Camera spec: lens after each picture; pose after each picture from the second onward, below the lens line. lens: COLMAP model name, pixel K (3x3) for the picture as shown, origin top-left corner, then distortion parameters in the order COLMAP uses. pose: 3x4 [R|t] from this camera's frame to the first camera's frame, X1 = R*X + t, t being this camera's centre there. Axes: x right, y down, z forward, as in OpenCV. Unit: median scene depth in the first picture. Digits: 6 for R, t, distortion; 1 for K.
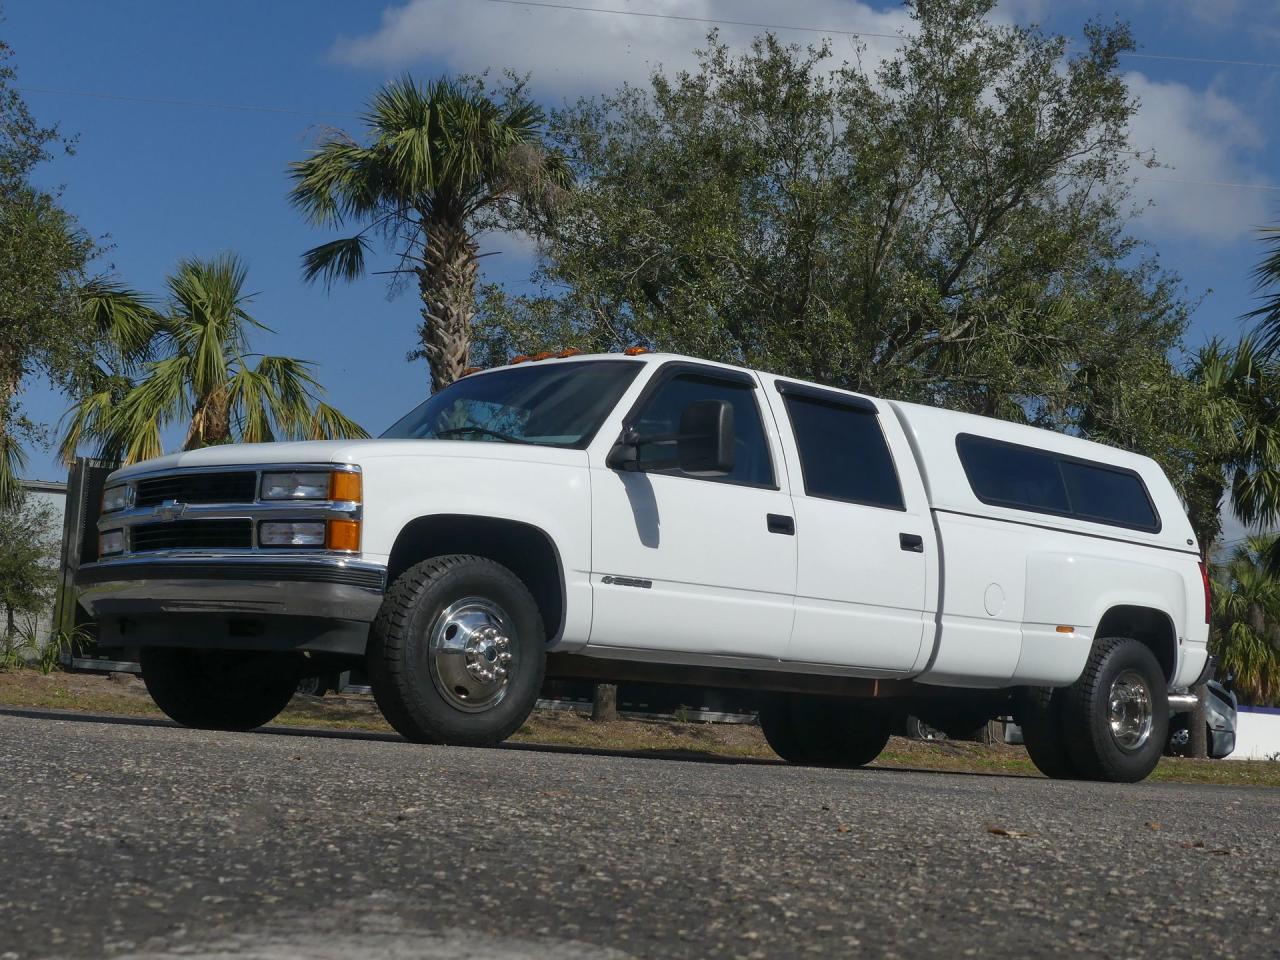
lens RADIAL K [[2091.4, 0, 640.0], [0, 2091.4, 480.0], [0, 0, 1]] dist [-0.021697, 0.088474]
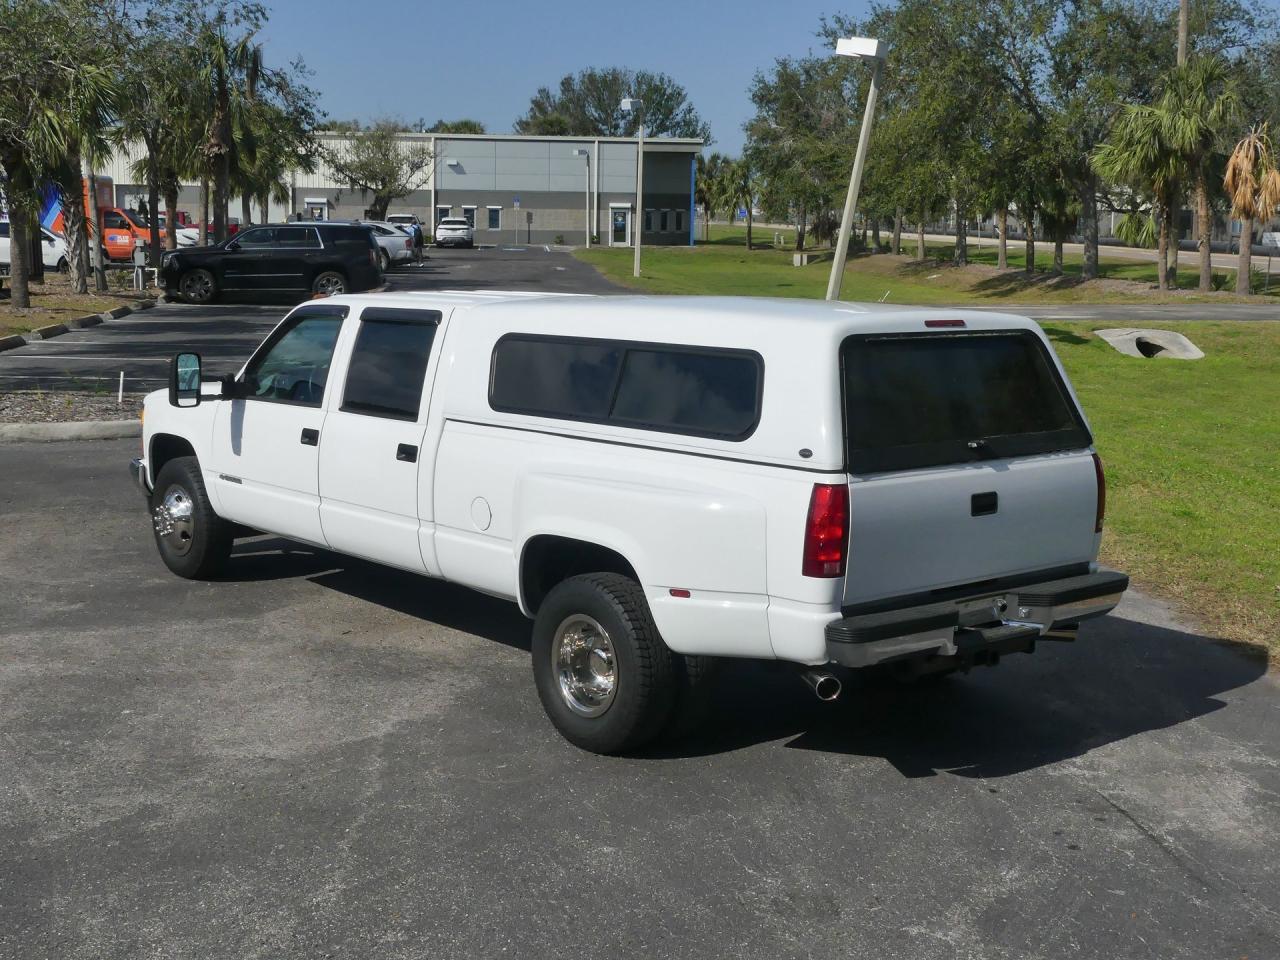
lens RADIAL K [[1695.1, 0, 666.3], [0, 1695.1, 482.5], [0, 0, 1]] dist [0.004305, 0.024830]
pose [[-0.051471, 0.084524, -0.995091, 1.116852], [0.093377, 0.992454, 0.079470, -0.012367], [0.994300, -0.088828, -0.058975, 1.356704]]
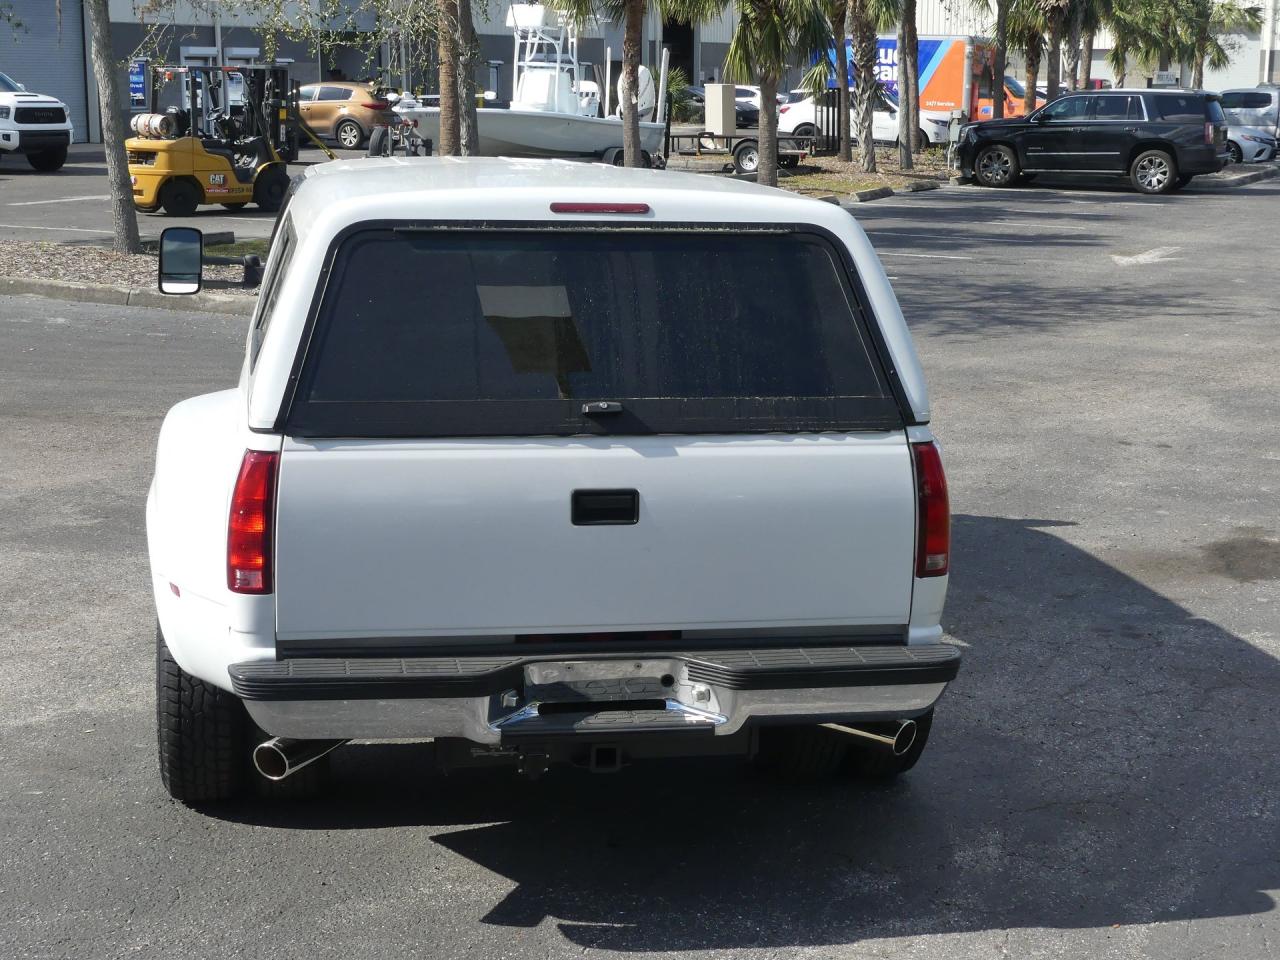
lens RADIAL K [[2000.1, 0, 677.7], [0, 2000.1, 484.1], [0, 0, 1]] dist [-0.028775, 0.039858]
pose [[-0.557451, 0.092050, -0.825091, 0.772334], [0.043542, 0.995708, 0.081668, 0.023088], [0.829067, 0.009600, -0.559067, 1.800998]]
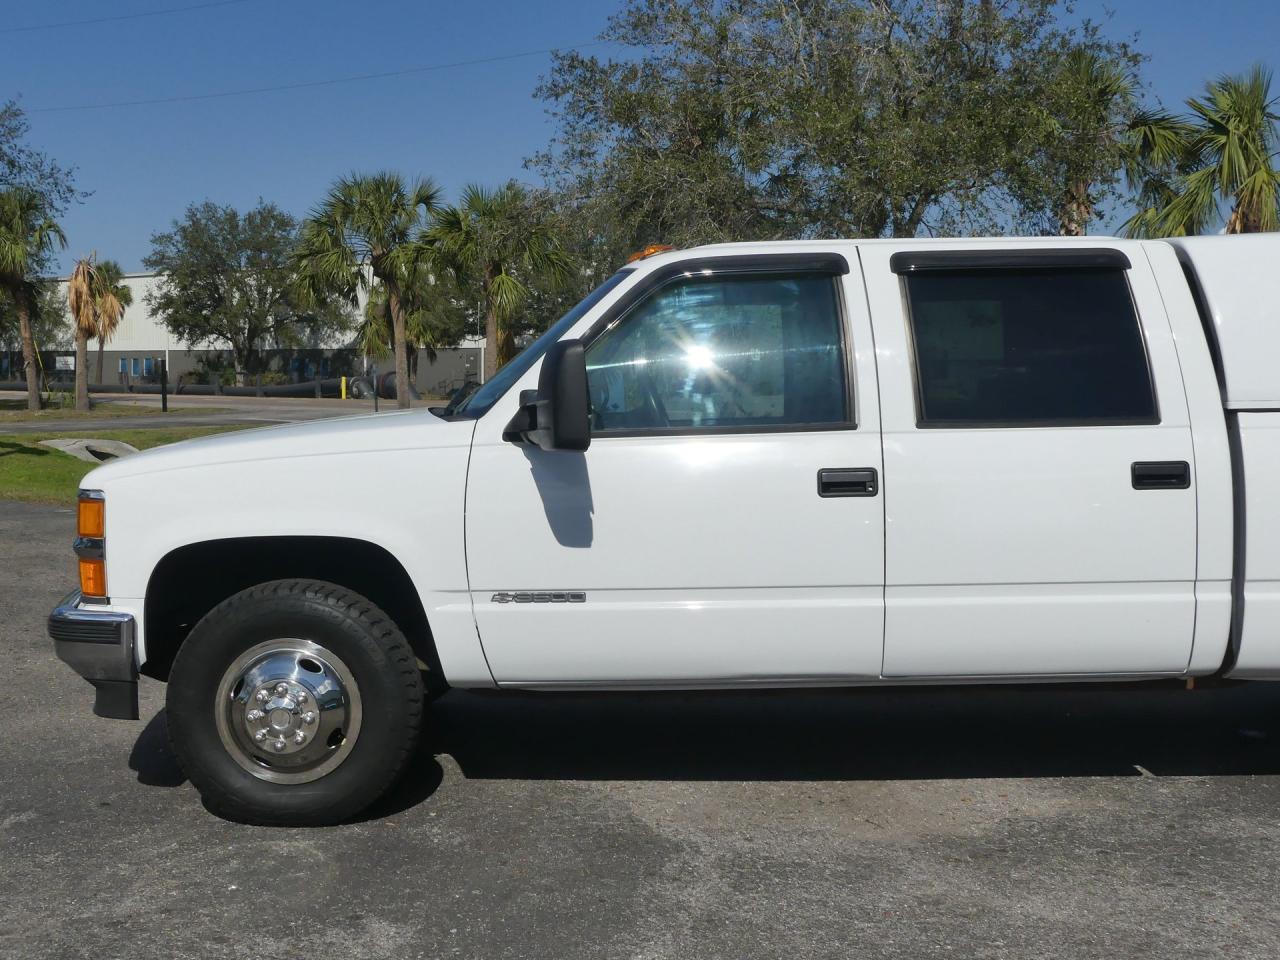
lens RADIAL K [[1470.9, 0, 640.0], [0, 1470.9, 480.0], [0, 0, 1]] dist [-0.039321, 0.036321]
pose [[0.714298, -0.019893, -0.699559, 0.375479], [0.127438, 0.986581, 0.102067, -0.038893], [0.688141, -0.162057, 0.707248, 0.668186]]
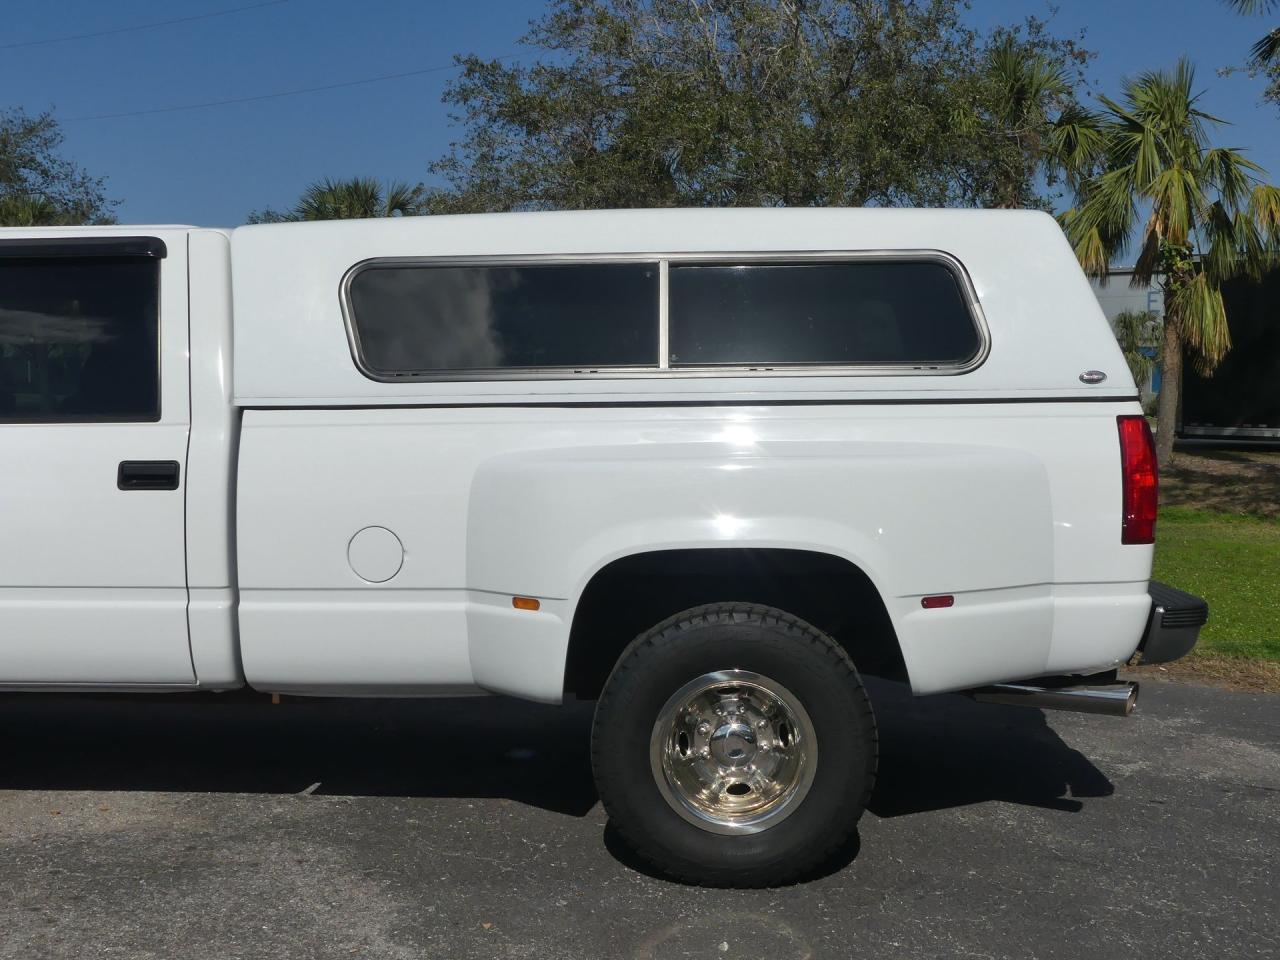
lens RADIAL K [[1470.9, 0, 640.0], [0, 1470.9, 480.0], [0, 0, 1]] dist [-0.039321, 0.036321]
pose [[0.662854, -0.017534, -0.748543, 0.616032], [0.125681, 0.988147, 0.088147, 0.013646], [0.738125, -0.152506, 0.657201, 0.954660]]
